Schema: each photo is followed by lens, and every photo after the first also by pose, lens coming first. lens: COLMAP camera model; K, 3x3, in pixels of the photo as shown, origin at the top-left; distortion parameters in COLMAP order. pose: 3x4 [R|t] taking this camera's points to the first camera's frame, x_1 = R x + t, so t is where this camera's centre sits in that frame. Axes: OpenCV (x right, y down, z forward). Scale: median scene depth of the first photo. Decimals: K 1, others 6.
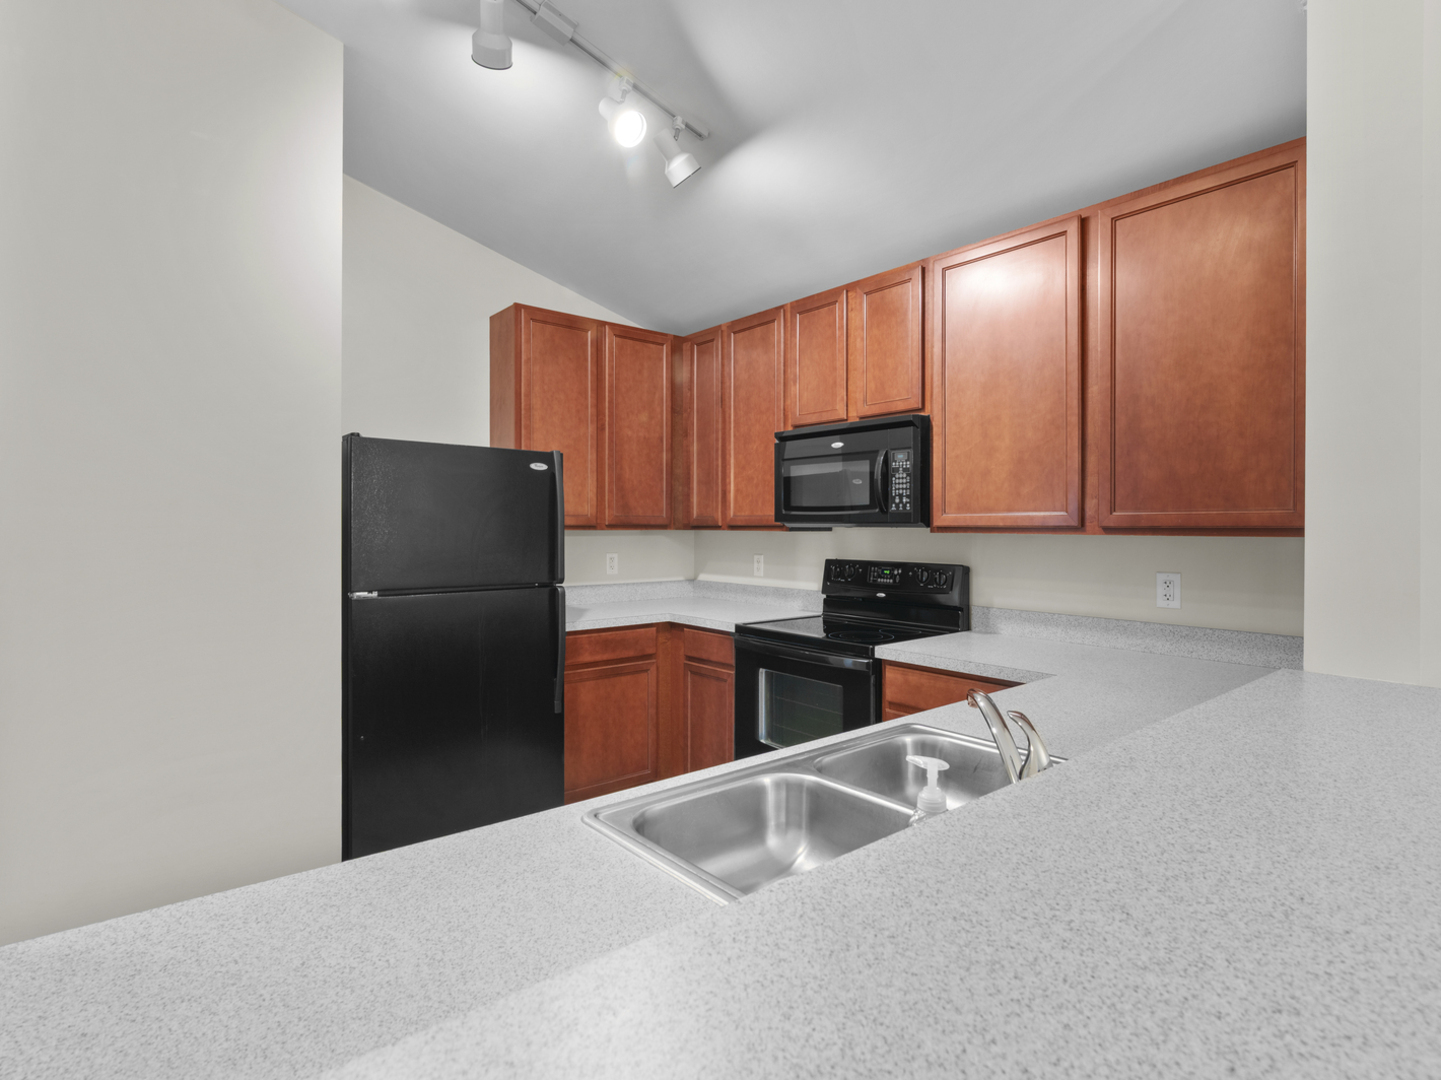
lens RADIAL K [[743.9, 0, 713.7], [0, 743.9, 541.6], [0, 0, 1]] dist [-0.000801, -0.001129]
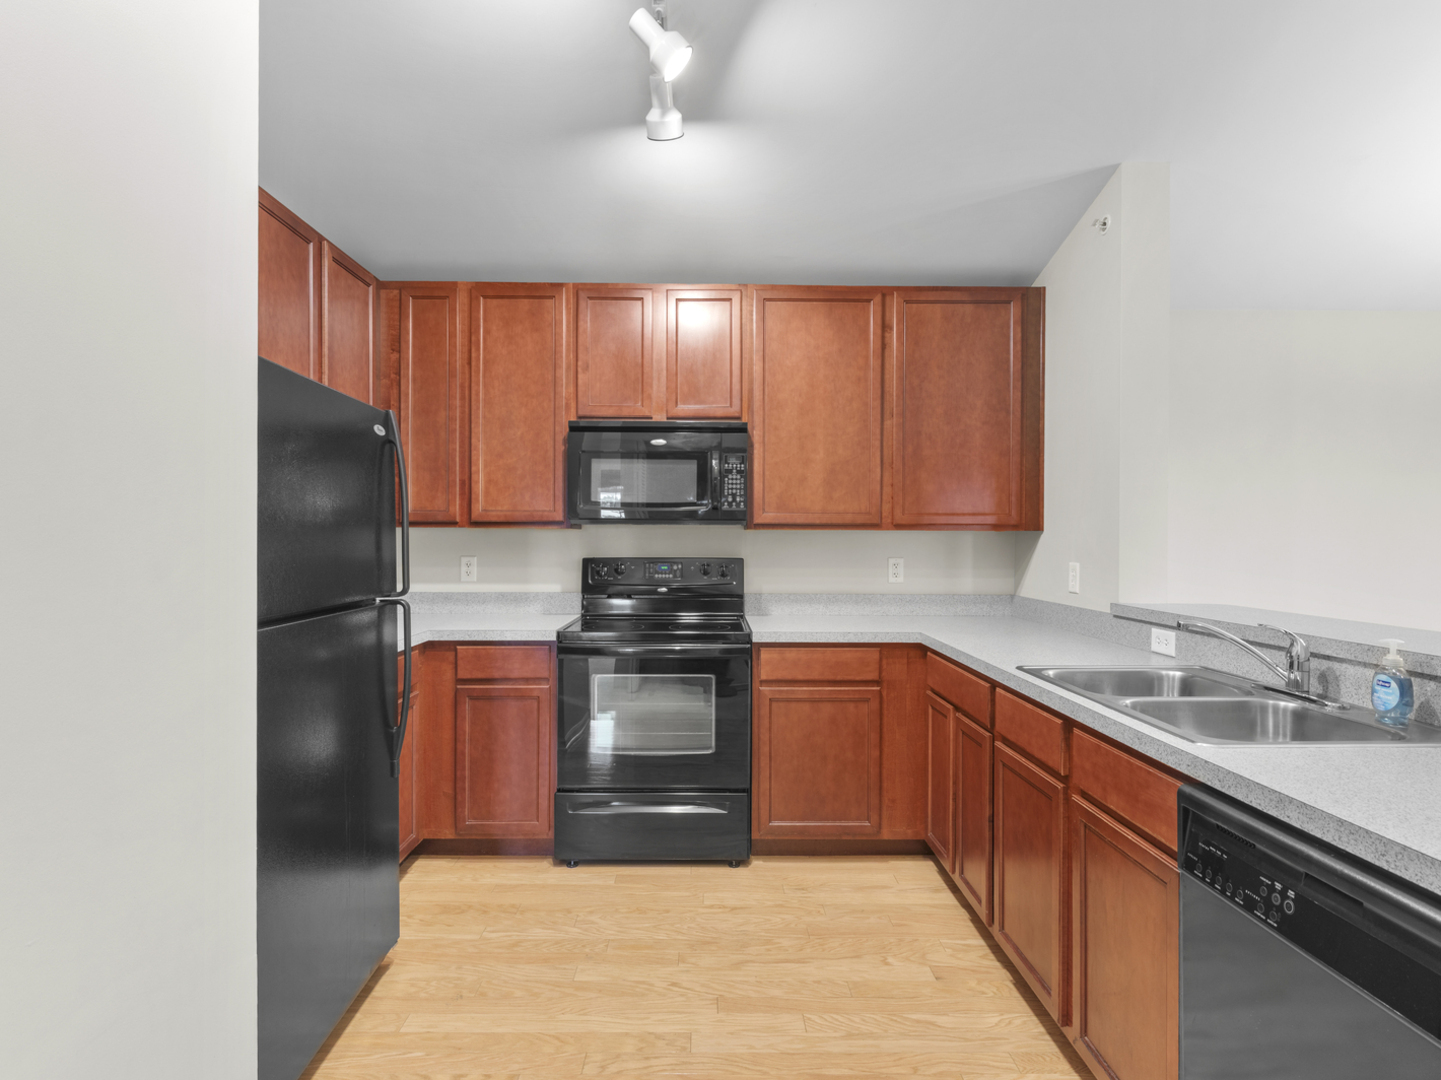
lens RADIAL K [[743.9, 0, 713.7], [0, 743.9, 541.6], [0, 0, 1]] dist [-0.000801, -0.001129]
pose [[0.625140, -0.003408, 0.780505, -0.525462], [0.013333, 0.999891, -0.006312, 0.011440], [-0.780399, 0.014353, 0.625117, 0.285014]]
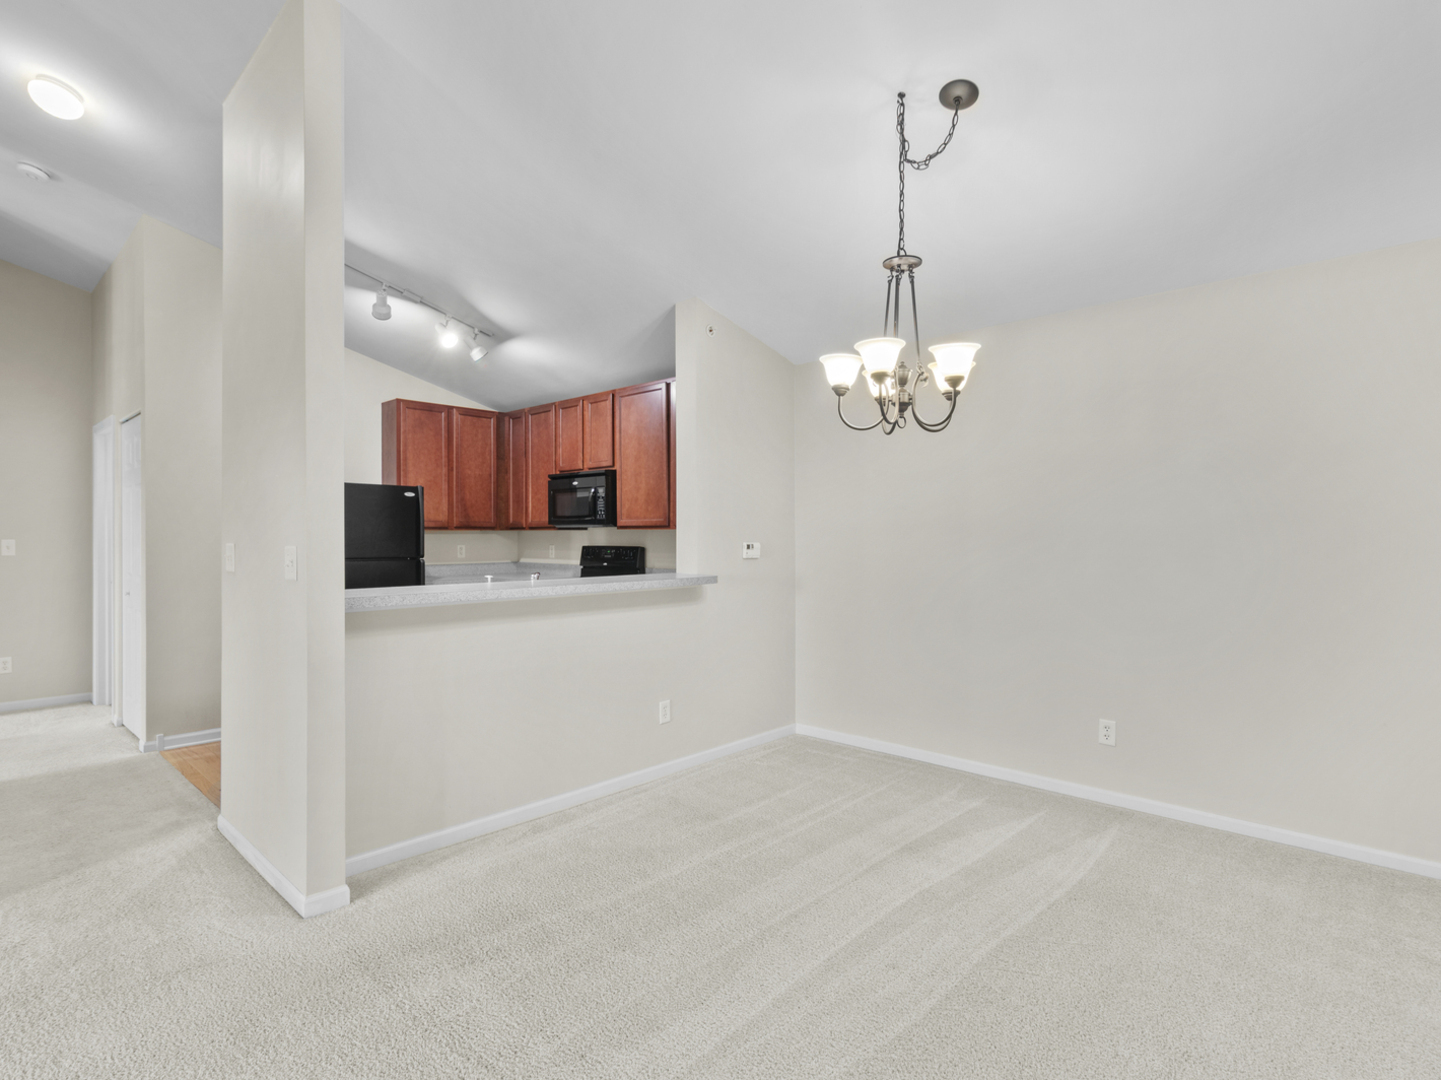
lens RADIAL K [[743.9, 0, 713.7], [0, 743.9, 541.6], [0, 0, 1]] dist [-0.000801, -0.001129]
pose [[0.992004, -0.005407, 0.126094, 0.251217], [0.006837, 0.999917, -0.010911, 0.036981], [-0.126025, 0.011685, 0.991958, -0.828440]]
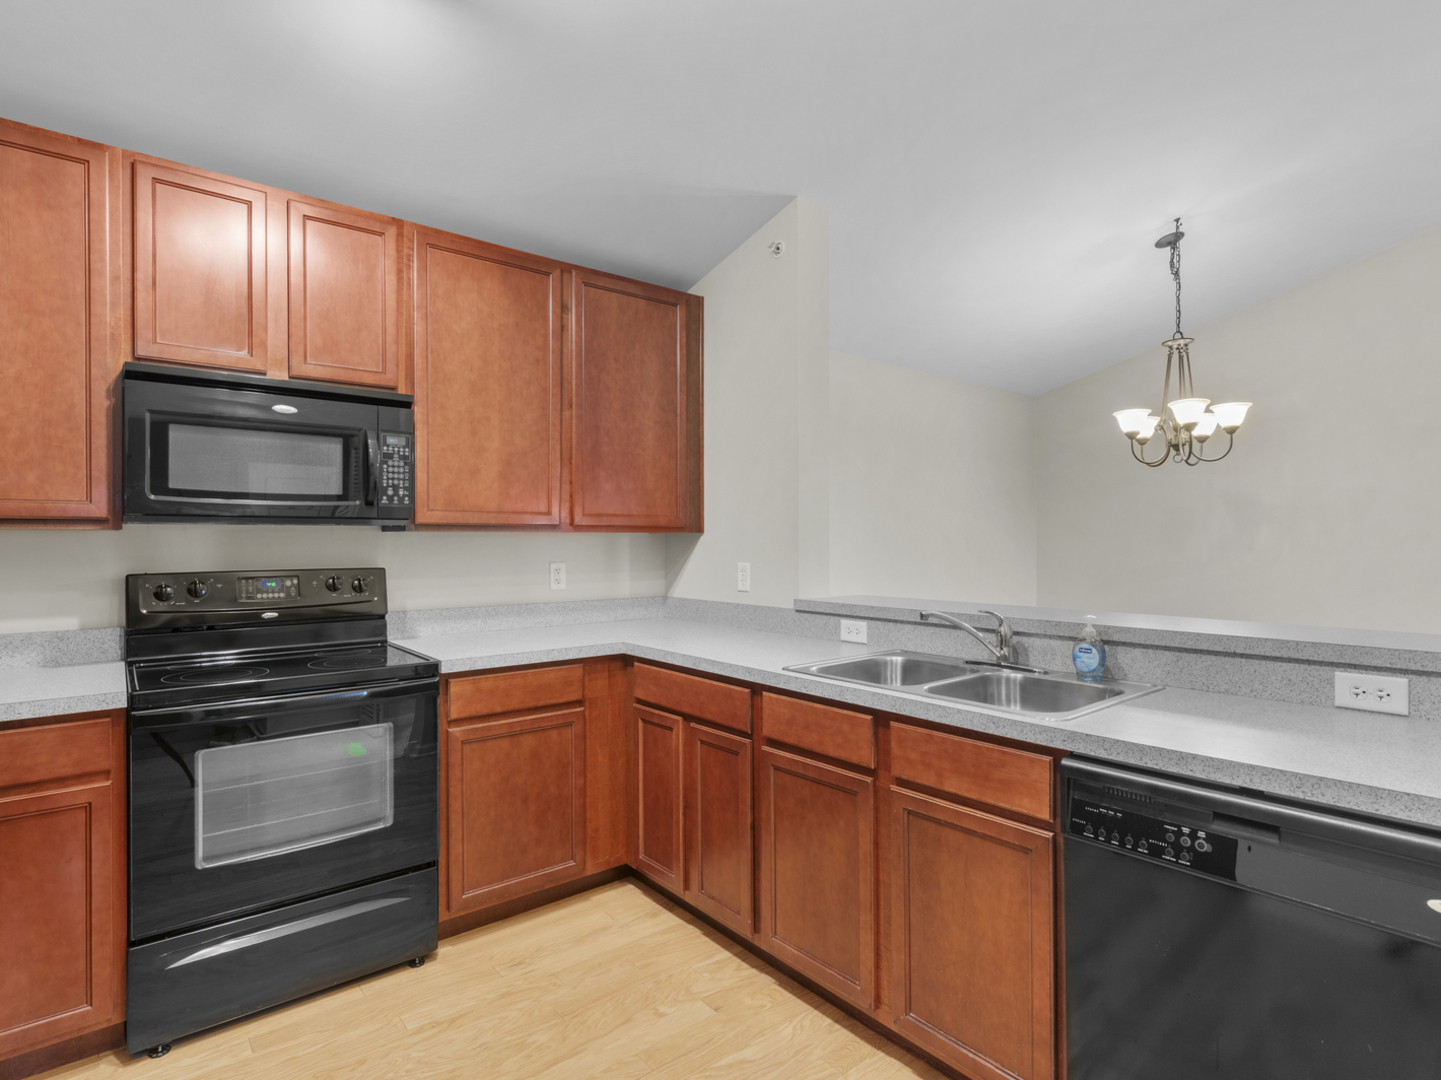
lens RADIAL K [[751.4, 0, 715.6], [0, 751.4, 542.2], [0, 0, 1]] dist [-0.000364, -0.000300]
pose [[0.007379, -0.004999, 0.999960, -0.511613], [0.024120, 0.999697, 0.004820, 0.005411], [-0.999682, 0.024084, 0.007497, 0.529145]]
